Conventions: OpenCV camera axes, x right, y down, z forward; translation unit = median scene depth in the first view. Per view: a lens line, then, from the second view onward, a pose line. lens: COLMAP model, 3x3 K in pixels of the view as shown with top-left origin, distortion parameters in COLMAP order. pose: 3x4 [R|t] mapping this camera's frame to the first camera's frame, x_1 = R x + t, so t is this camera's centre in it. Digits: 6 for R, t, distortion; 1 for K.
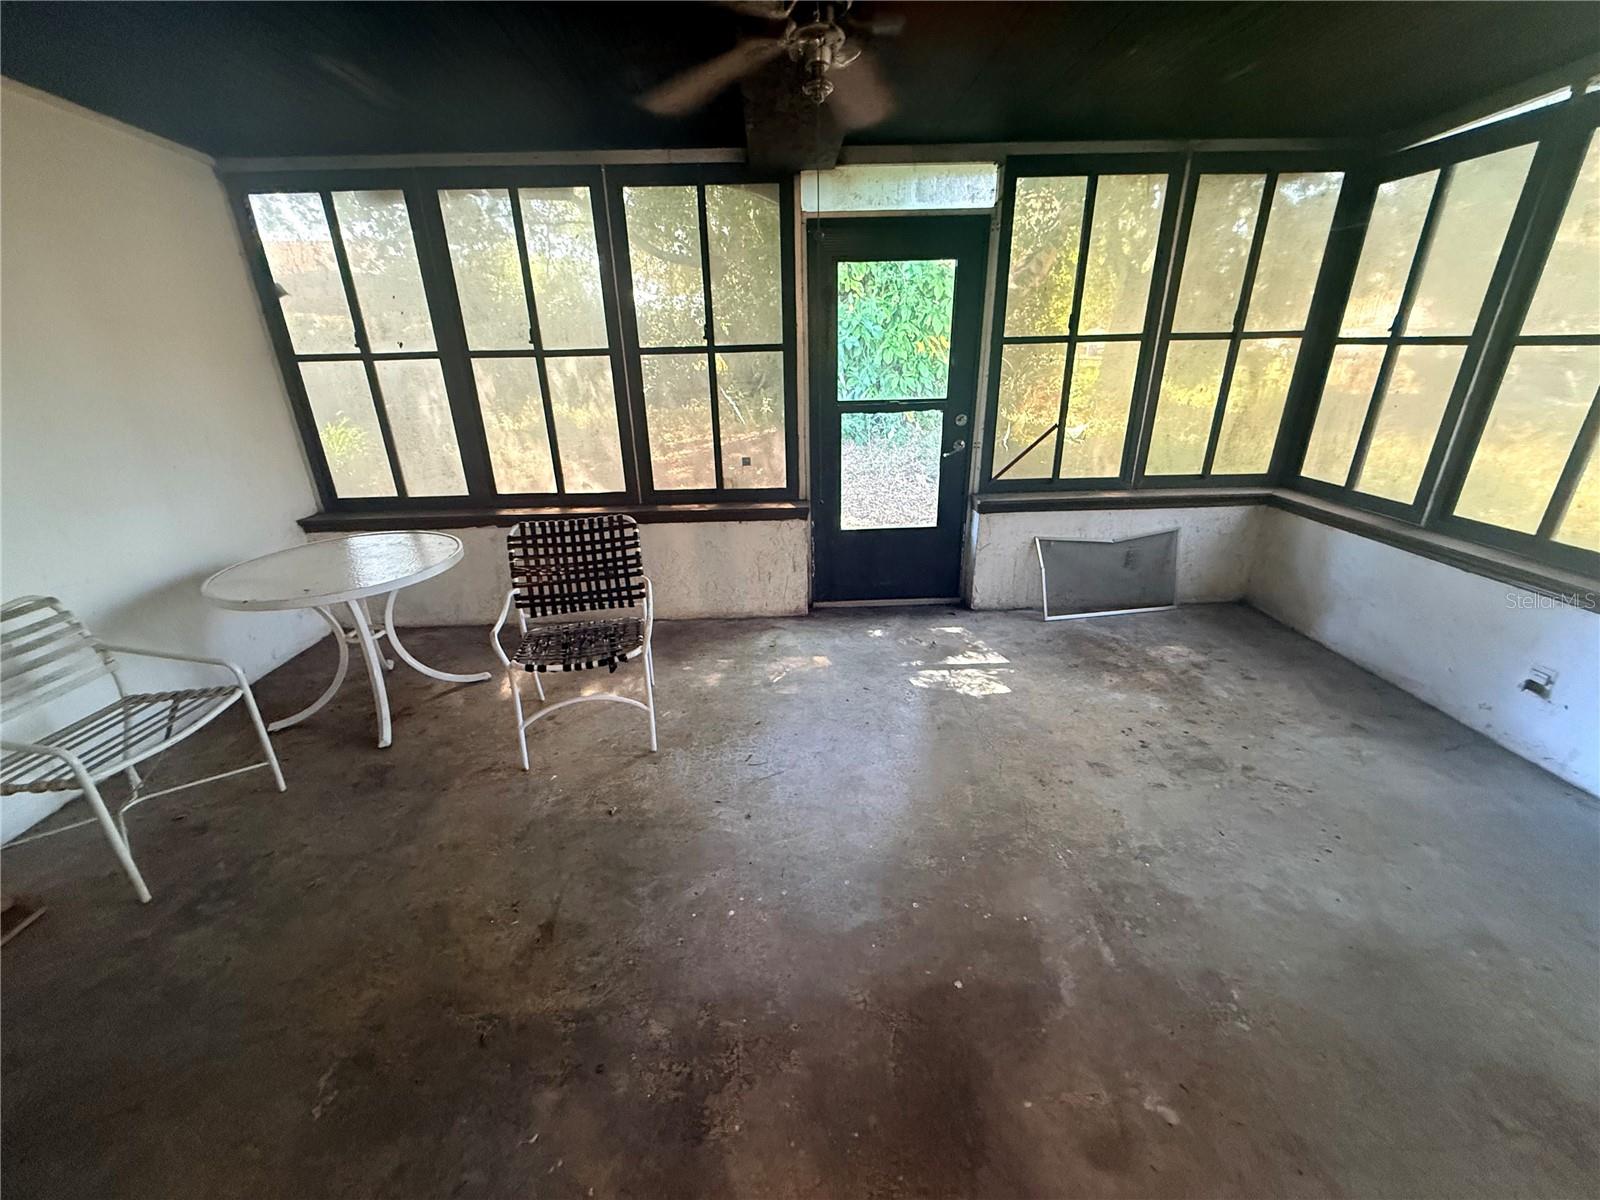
lens RADIAL K [[634.6, 0, 797.3], [0, 634.6, 599.7], [0, 0, 1]] dist [-0.004153, -0.000117]
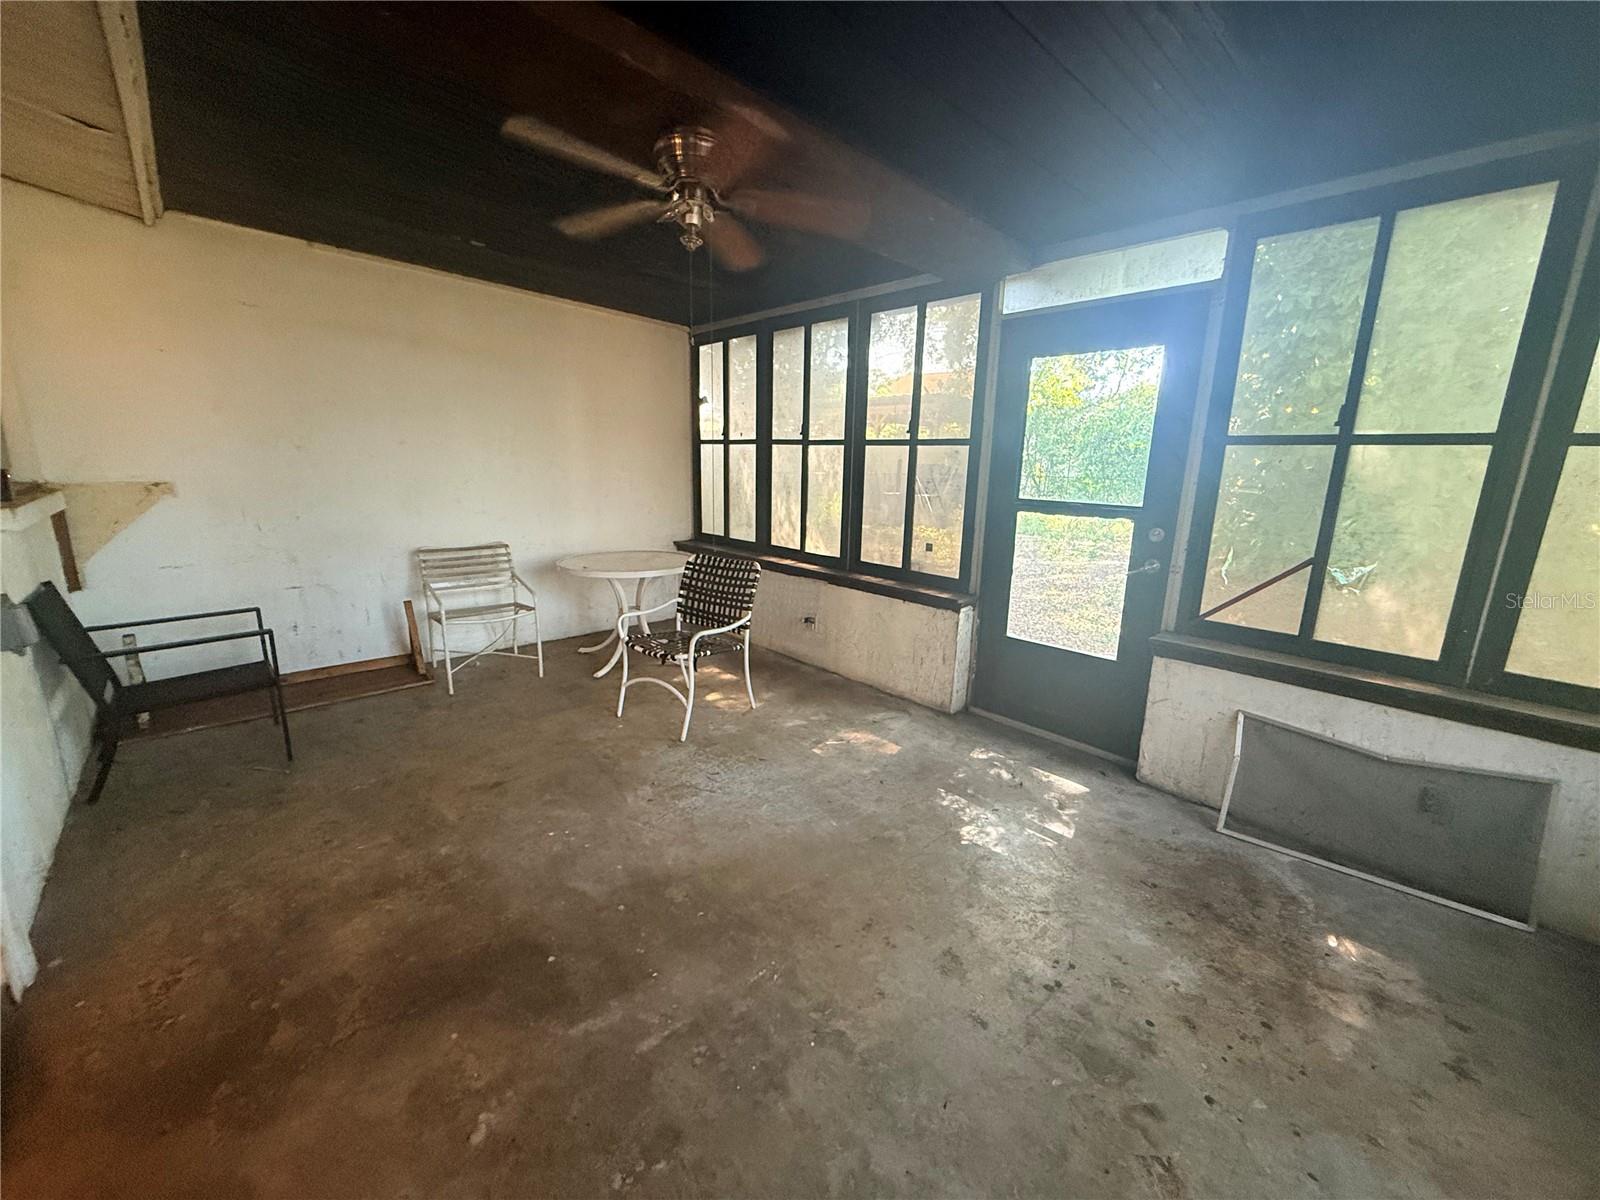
lens RADIAL K [[634.6, 0, 797.3], [0, 634.6, 599.7], [0, 0, 1]] dist [-0.004153, -0.000117]
pose [[0.659505, 0.200155, -0.724563, 0.582558], [-0.313132, 0.949437, -0.022741, -0.050144], [0.683376, 0.241881, 0.688833, 0.176860]]
